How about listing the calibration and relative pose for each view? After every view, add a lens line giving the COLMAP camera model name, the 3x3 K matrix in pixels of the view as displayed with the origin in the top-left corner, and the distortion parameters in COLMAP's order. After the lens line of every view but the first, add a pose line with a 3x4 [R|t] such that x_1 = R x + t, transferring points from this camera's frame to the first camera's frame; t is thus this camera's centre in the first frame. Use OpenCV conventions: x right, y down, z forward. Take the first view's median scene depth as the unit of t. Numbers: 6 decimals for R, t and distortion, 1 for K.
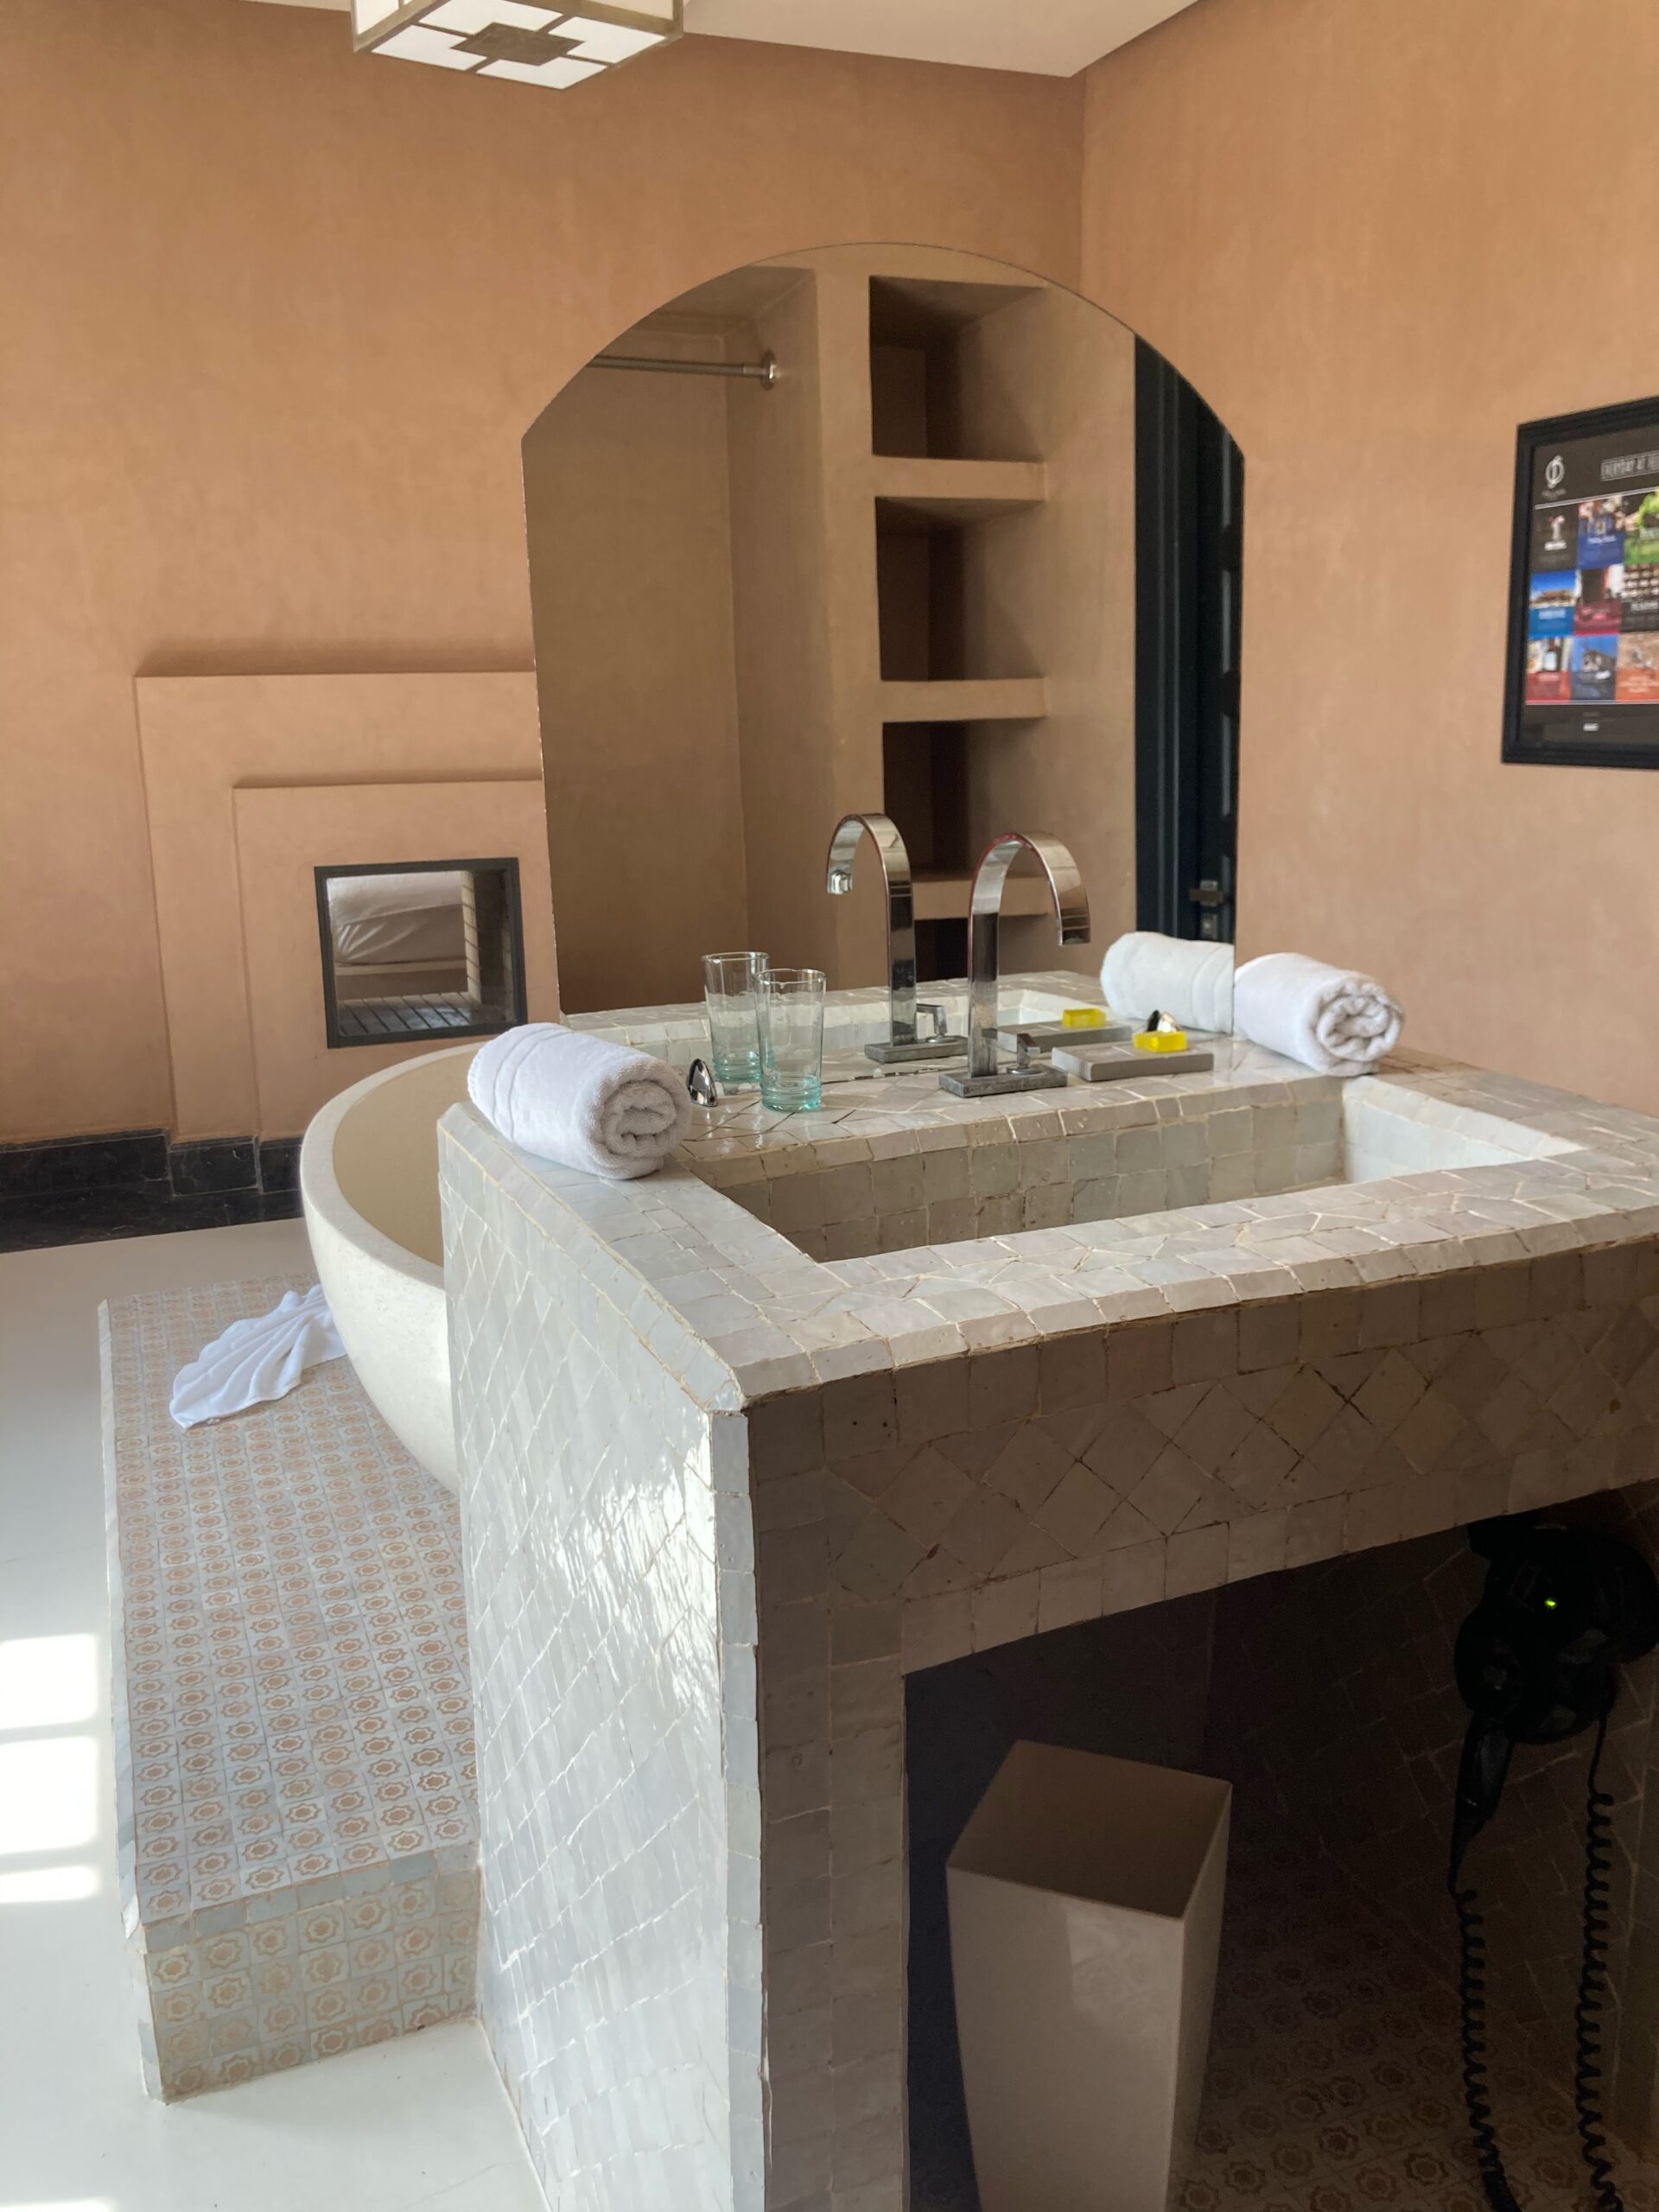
lens RADIAL K [[1813.4, 0, 850.0], [0, 1813.4, 1065.8], [0, 0, 1]] dist [0.003562, -0.003437]
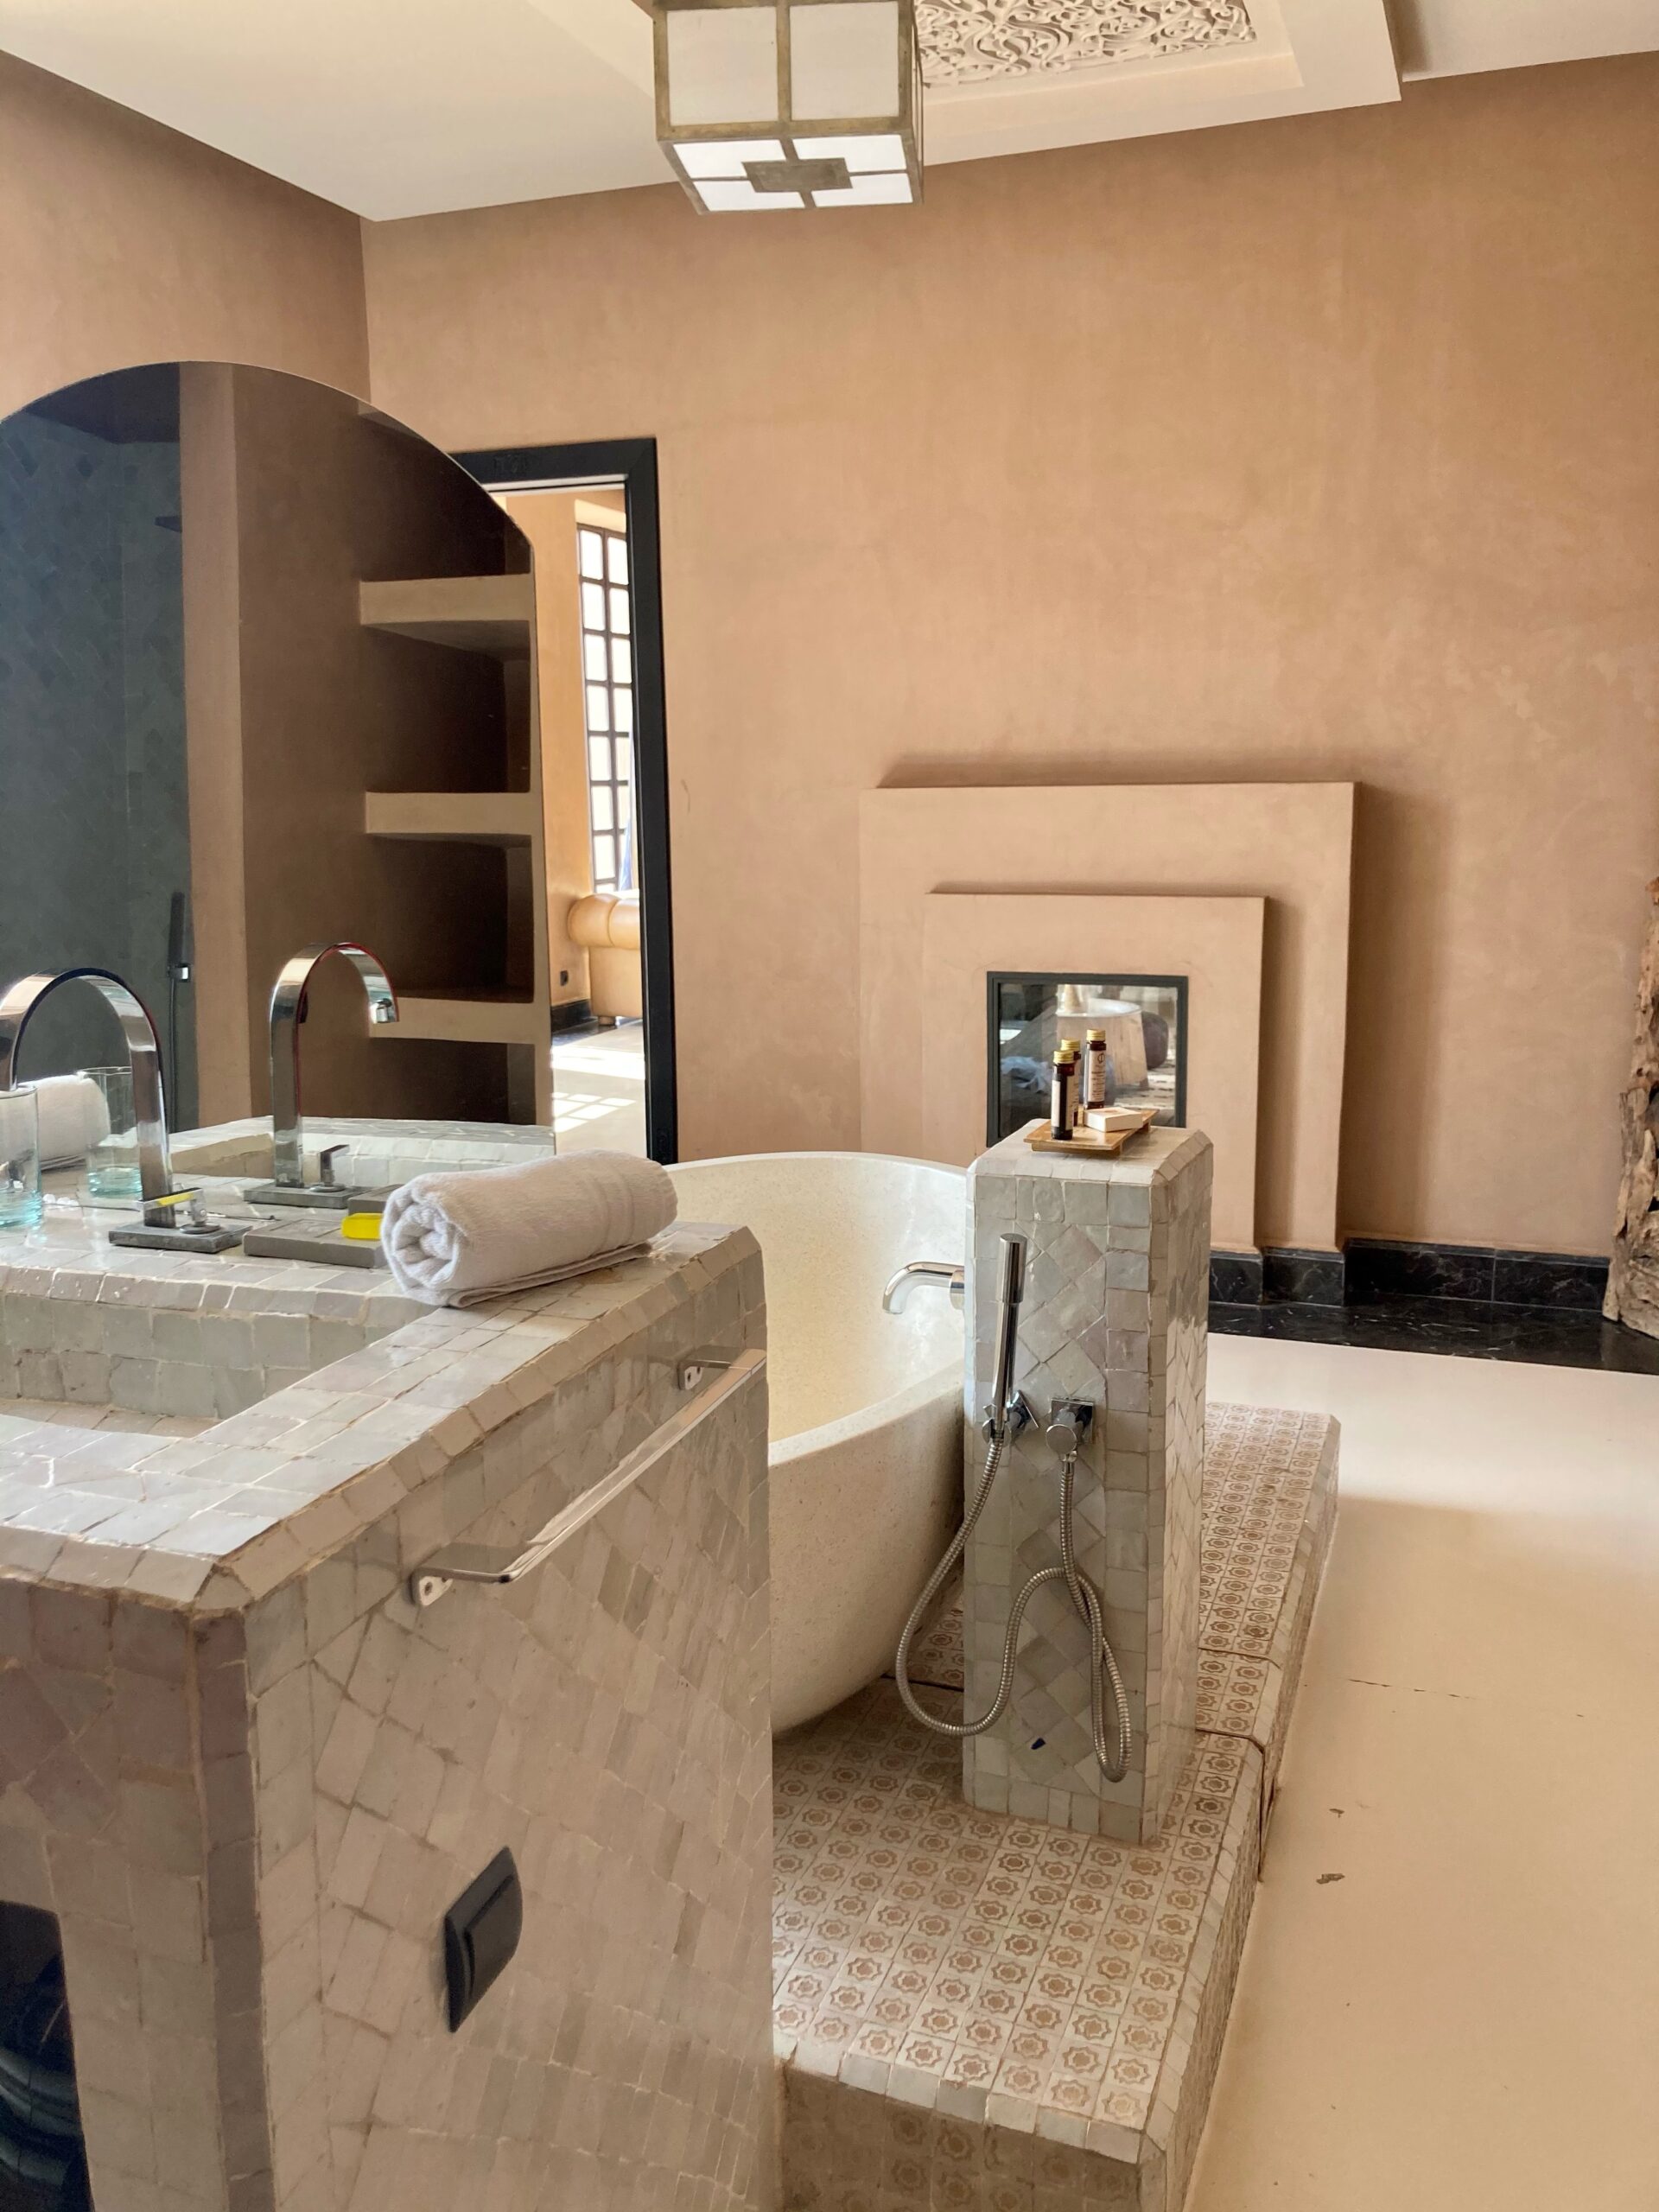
lens RADIAL K [[1799.0, 0, 830.1], [0, 1799.0, 1059.0], [0, 0, 1]] dist [0.122913, -0.334774]
pose [[0.735781, 0.103022, -0.669337, 0.424032], [-0.141531, 0.989929, -0.003214, -0.056727], [0.662265, 0.097097, 0.742952, 0.233159]]
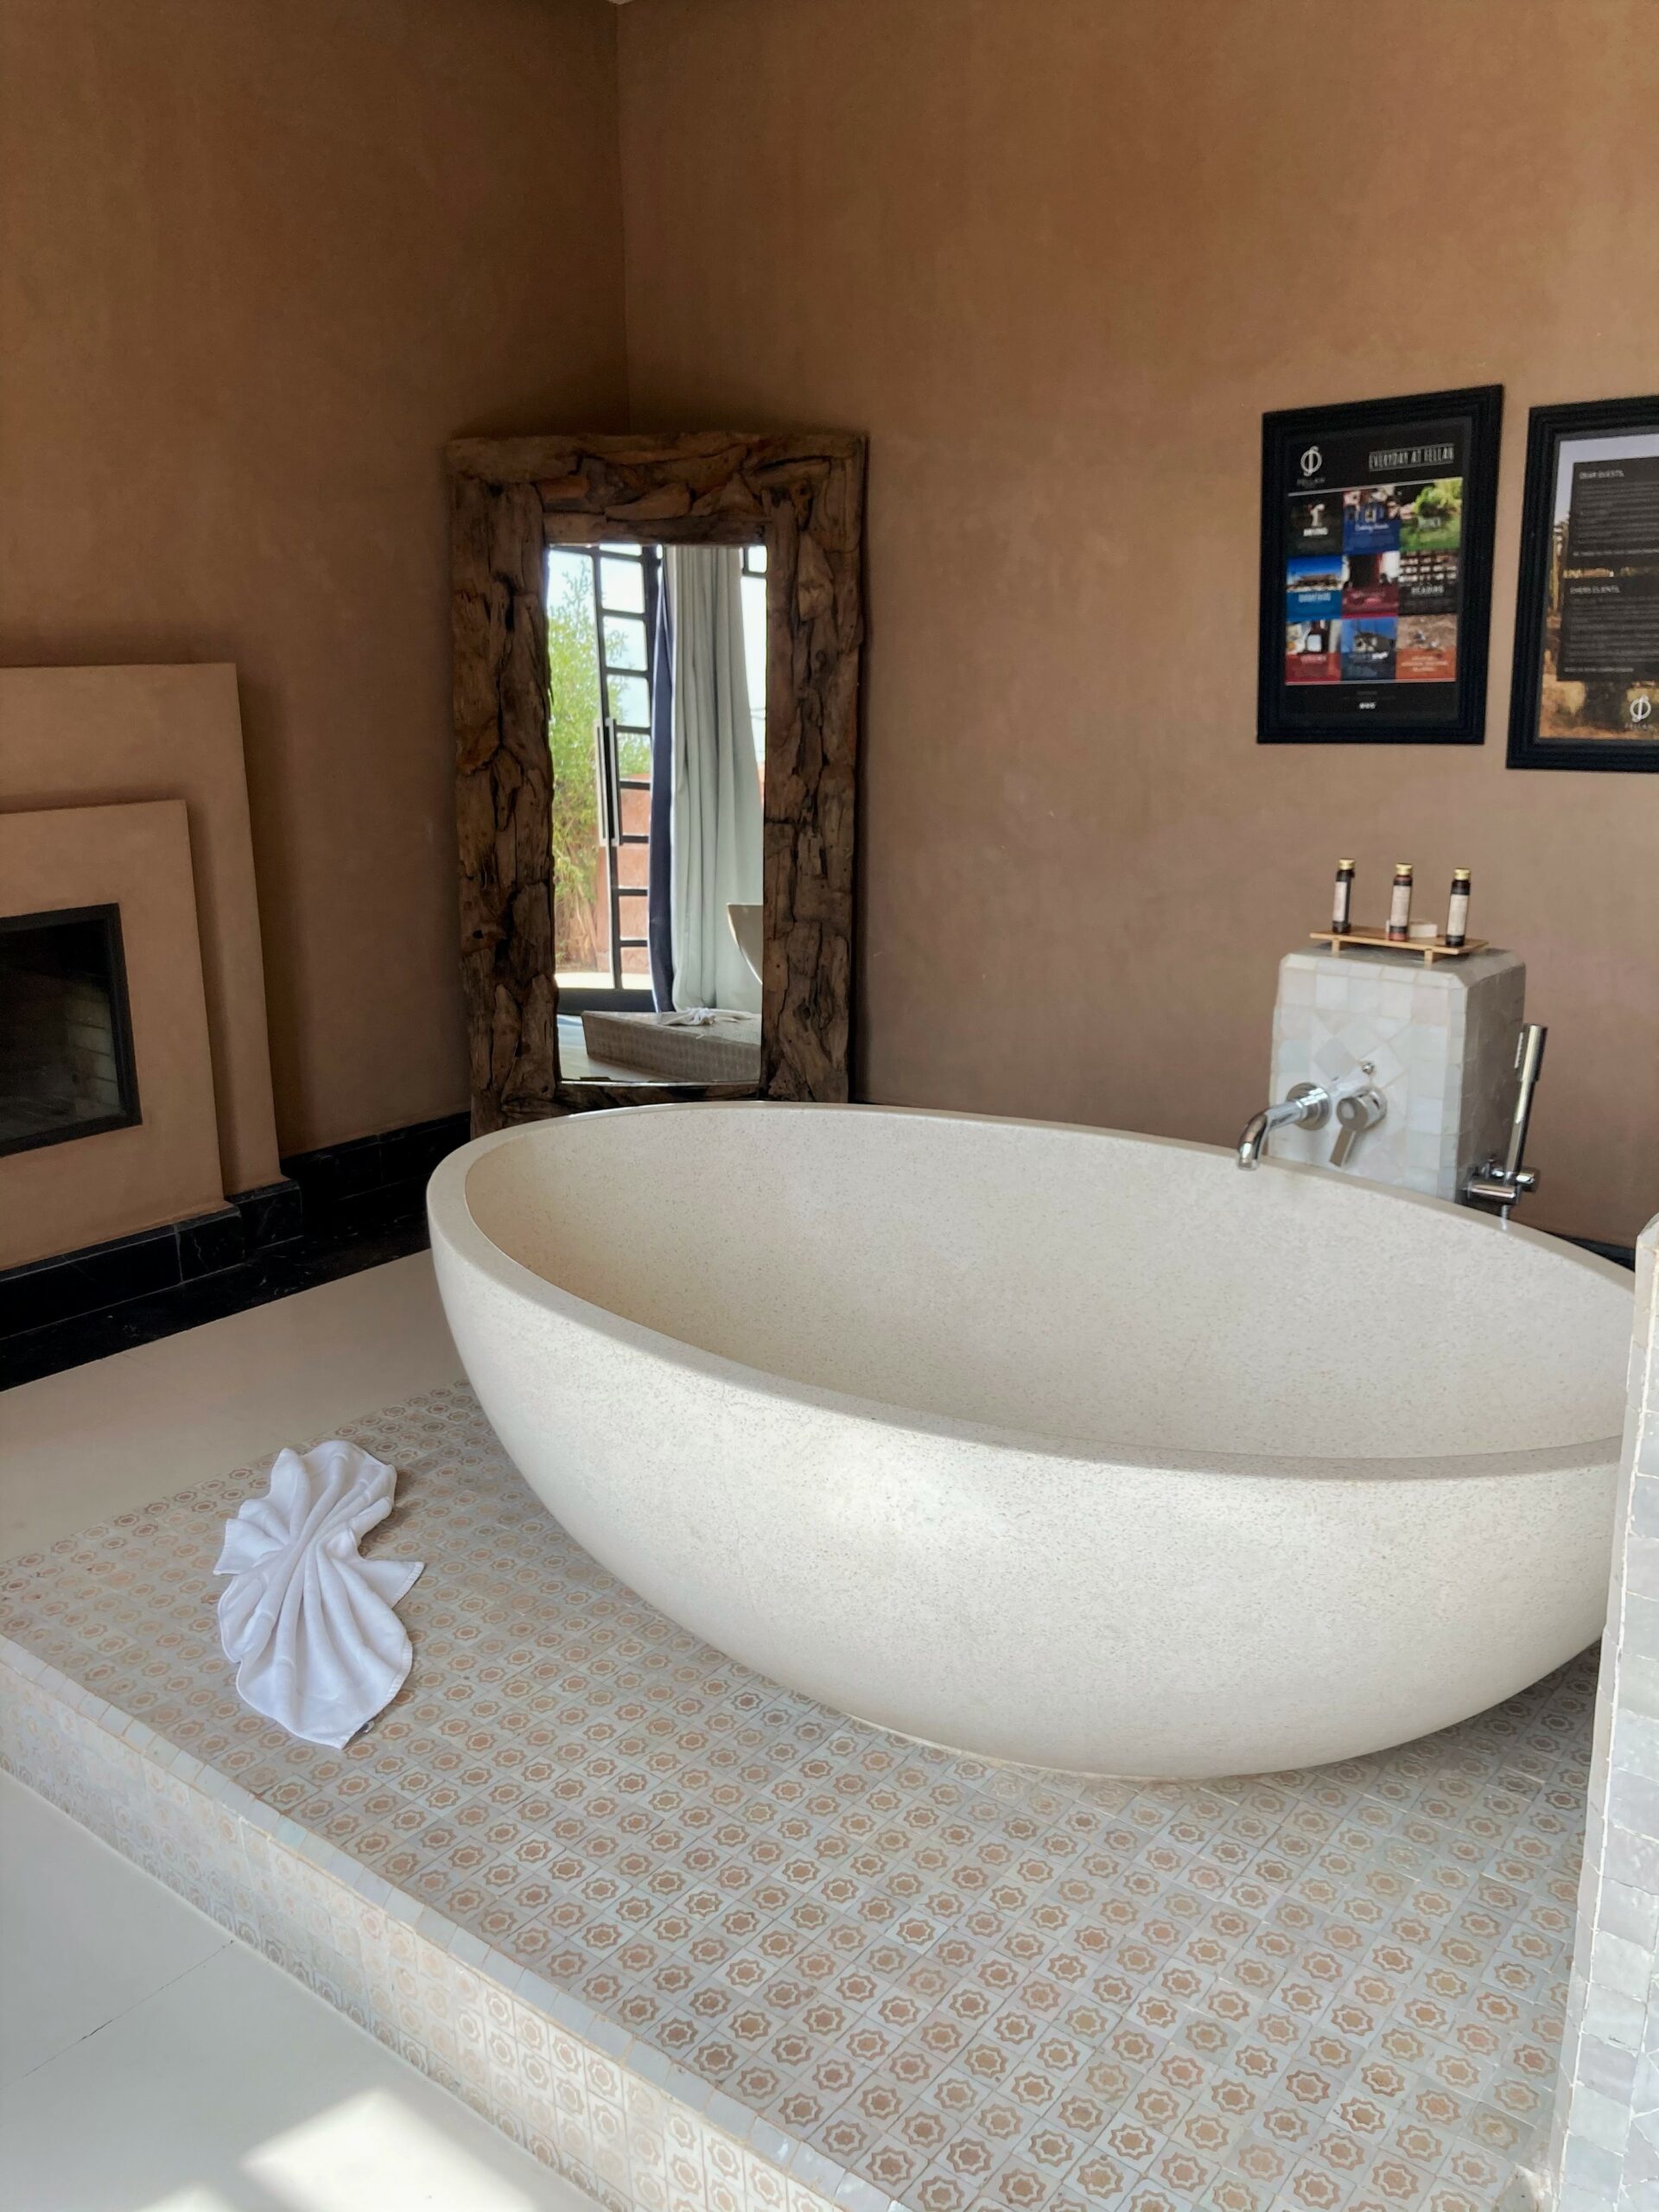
lens RADIAL K [[1813.4, 0, 850.0], [0, 1813.4, 1065.8], [0, 0, 1]] dist [0.003562, -0.003437]
pose [[0.873320, -0.115149, 0.473342, -0.389700], [0.112137, 0.993087, 0.034694, -0.050012], [-0.474065, 0.022781, 0.880195, 0.224405]]
